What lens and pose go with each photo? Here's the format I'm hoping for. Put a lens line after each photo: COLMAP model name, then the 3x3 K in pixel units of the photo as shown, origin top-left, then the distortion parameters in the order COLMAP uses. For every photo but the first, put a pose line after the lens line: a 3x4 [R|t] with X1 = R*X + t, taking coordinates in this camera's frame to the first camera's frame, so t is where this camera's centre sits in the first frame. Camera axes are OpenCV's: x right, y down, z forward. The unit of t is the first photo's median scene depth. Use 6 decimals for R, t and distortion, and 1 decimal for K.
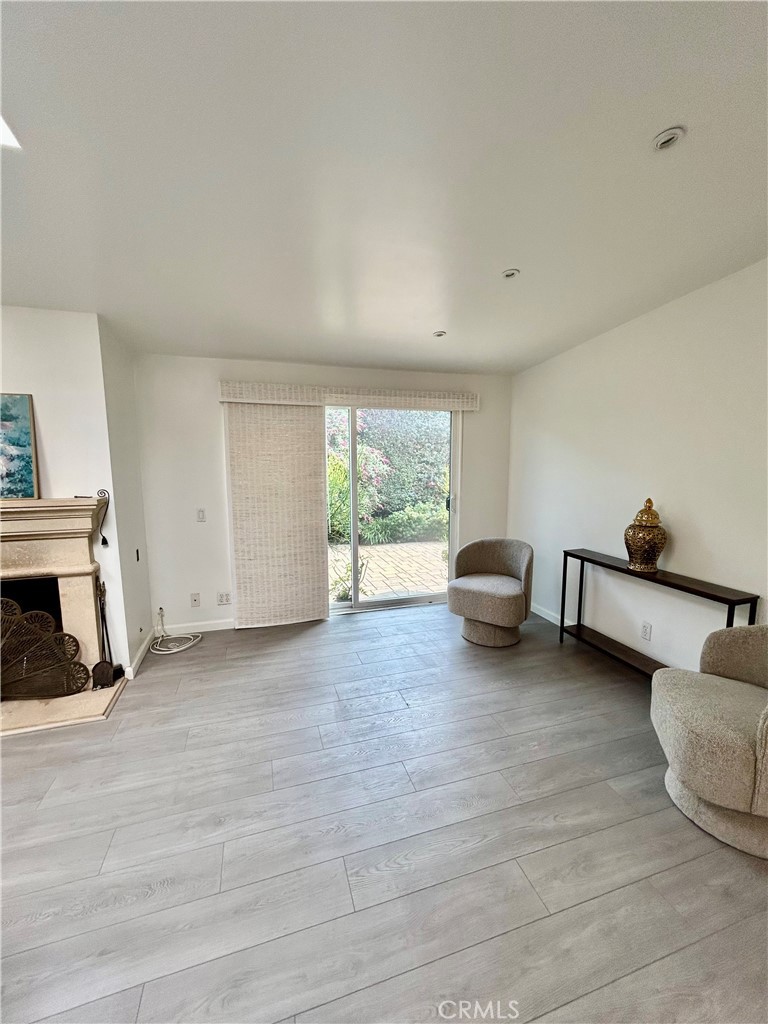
lens RADIAL K [[412.9, 0, 386.0], [0, 412.9, 512.8], [0, 0, 1]] dist [0.000889, 0.001452]
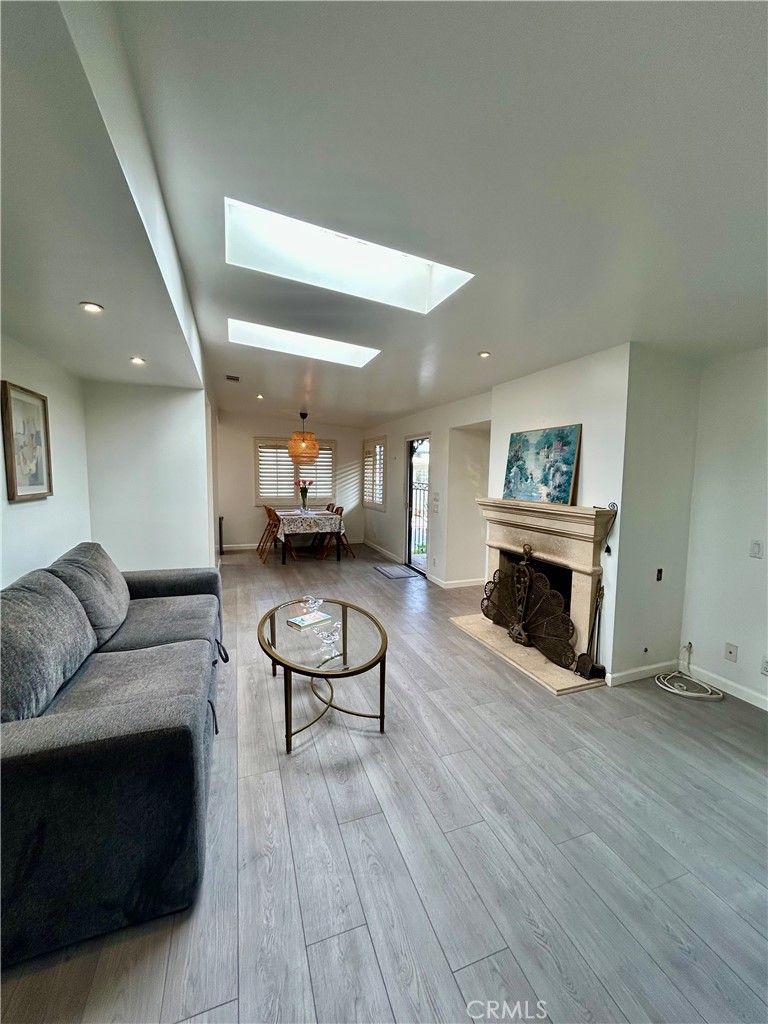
lens RADIAL K [[412.9, 0, 386.0], [0, 412.9, 512.8], [0, 0, 1]] dist [0.000889, 0.001452]
pose [[0.045295, 0.097810, -0.994174, 0.364060], [-0.141219, 0.985828, 0.090554, -0.042905], [0.988942, 0.136295, 0.058466, 0.338921]]
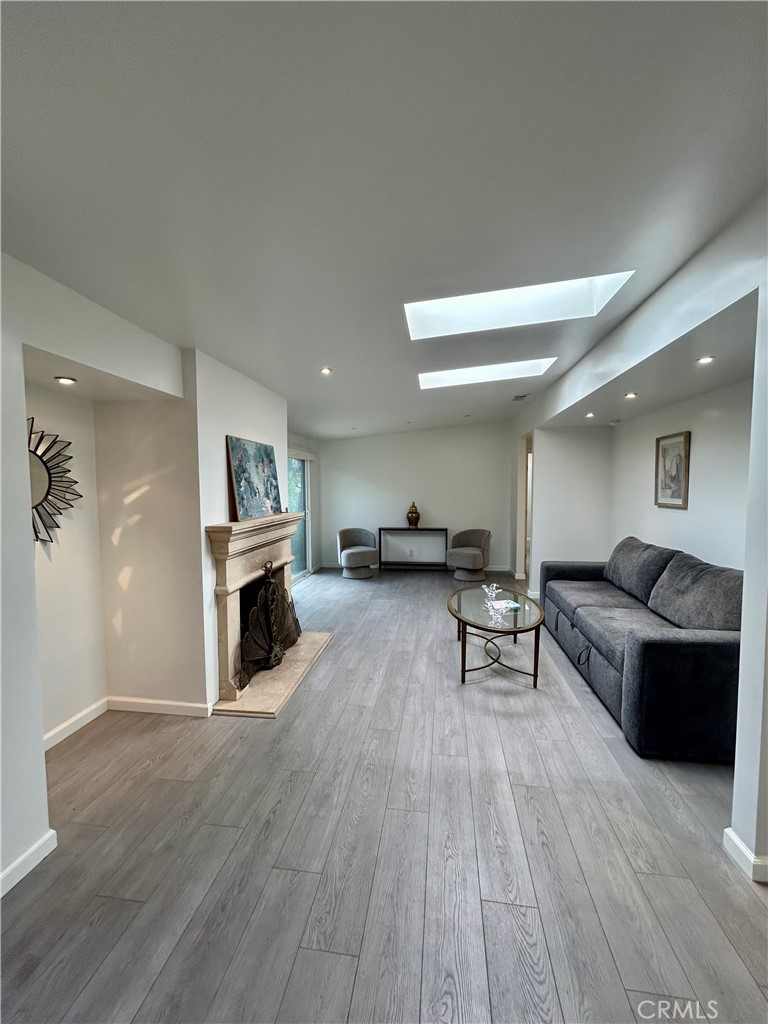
lens RADIAL K [[412.9, 0, 386.0], [0, 412.9, 512.8], [0, 0, 1]] dist [0.000889, 0.001452]
pose [[0.426030, -0.056502, 0.902943, -1.891497], [0.121695, 0.992557, 0.004691, 0.002576], [-0.896487, 0.107885, 0.429735, -0.005773]]
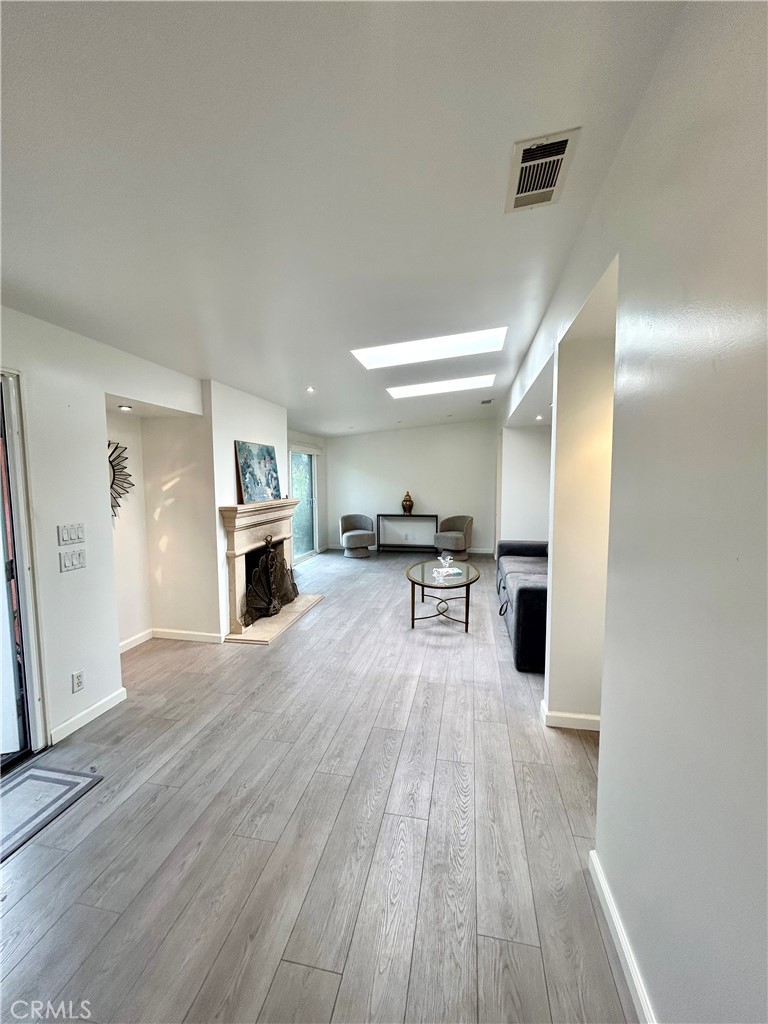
lens RADIAL K [[412.9, 0, 386.0], [0, 412.9, 512.8], [0, 0, 1]] dist [0.000889, 0.001452]
pose [[0.482087, -0.074350, 0.872963, -2.122166], [0.118319, 0.992790, 0.019214, 0.046033], [-0.868097, 0.094026, 0.487408, -0.346067]]
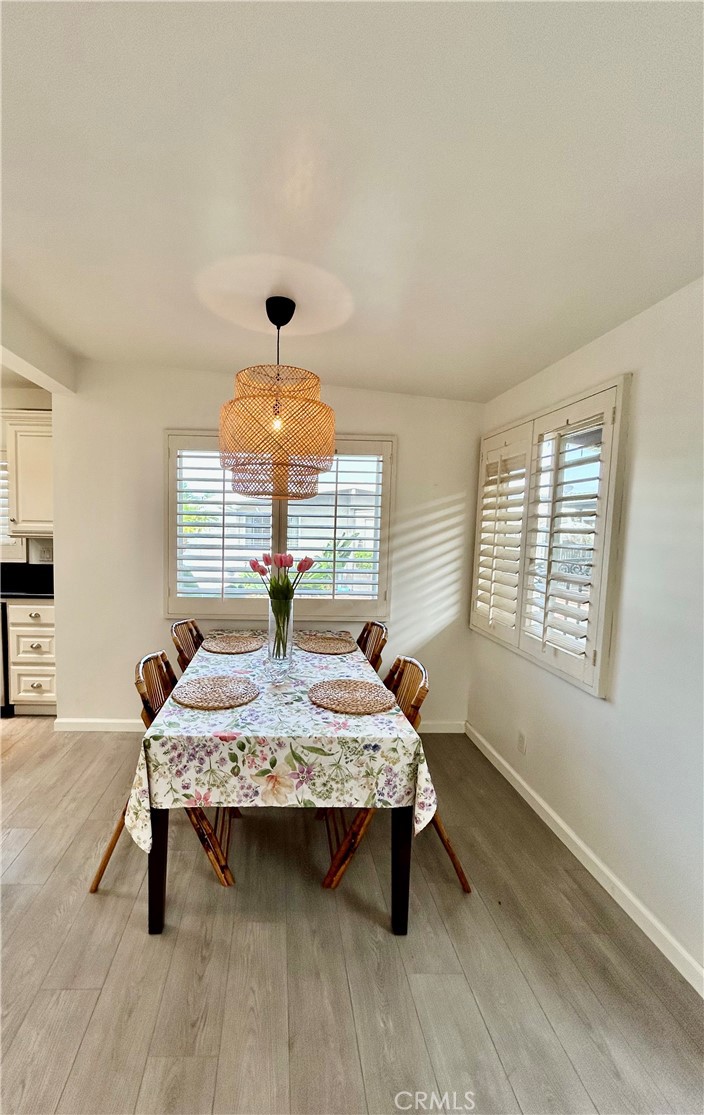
lens RADIAL K [[449.2, 0, 287.2], [0, 449.2, 558.0], [0, 0, 1]] dist [0.000898, 0.000581]
pose [[-0.277966, 0.070389, -0.958008, -1.580983], [-0.145116, 0.982789, 0.114315, -0.025614], [0.949566, 0.170798, -0.262967, 0.166720]]
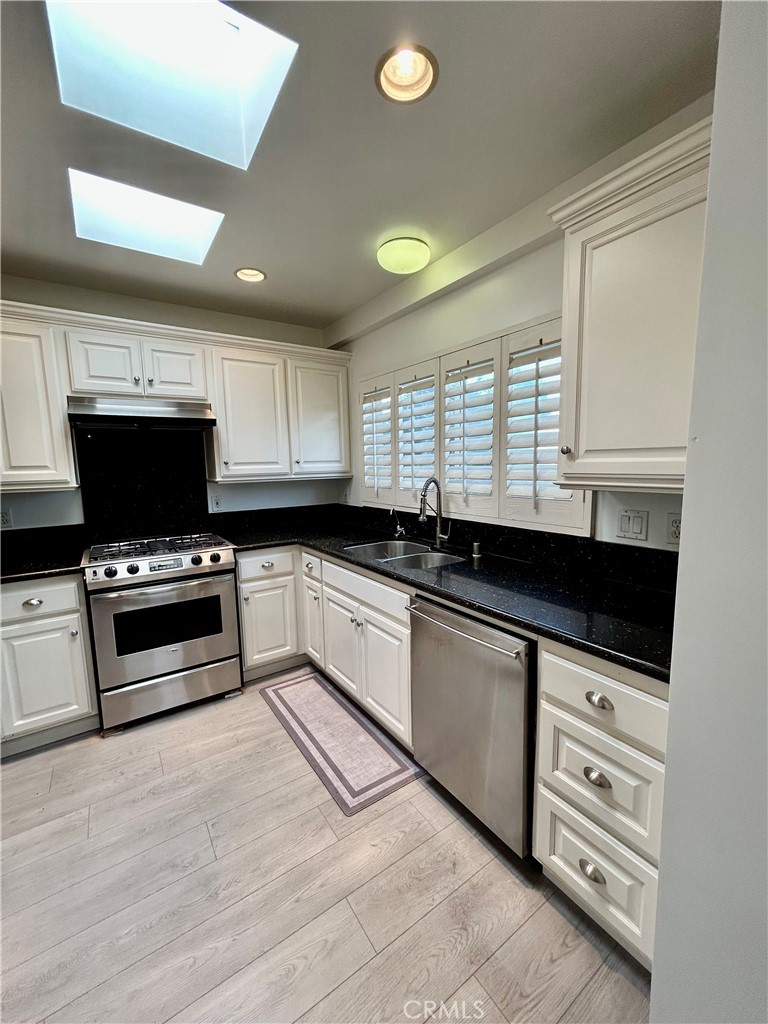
lens RADIAL K [[412.9, 0, 386.0], [0, 412.9, 512.8], [0, 0, 1]] dist [0.000889, 0.001452]
pose [[-0.957364, 0.058171, -0.282966, -2.229393], [-0.014179, 0.968874, 0.247149, 0.078621], [0.288535, 0.240624, -0.926740, -0.495208]]
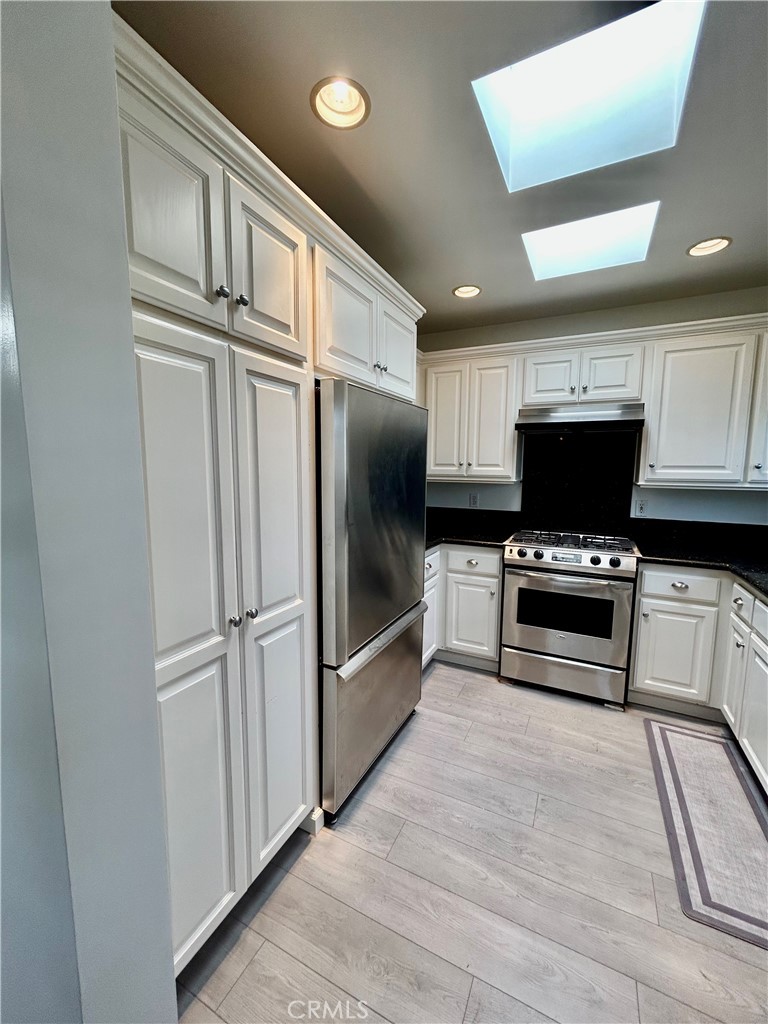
lens RADIAL K [[412.9, 0, 386.0], [0, 412.9, 512.8], [0, 0, 1]] dist [0.000889, 0.001452]
pose [[-0.722524, -0.083932, 0.686232, -2.367374], [0.084819, 0.974343, 0.208474, 0.073666], [-0.686123, 0.208833, -0.696867, -0.487641]]
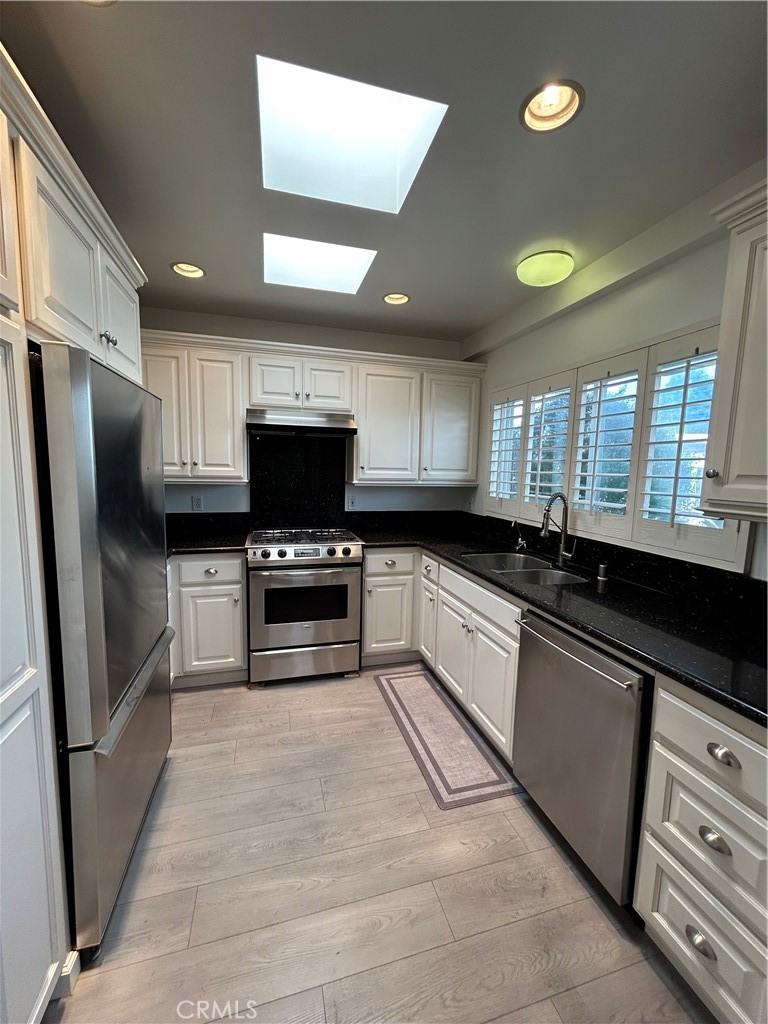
lens RADIAL K [[412.9, 0, 386.0], [0, 412.9, 512.8], [0, 0, 1]] dist [0.000889, 0.001452]
pose [[-0.999518, -0.022123, 0.021780, -2.239644], [-0.016220, 0.970322, 0.241273, 0.062833], [-0.026471, 0.240804, -0.970213, -0.453288]]
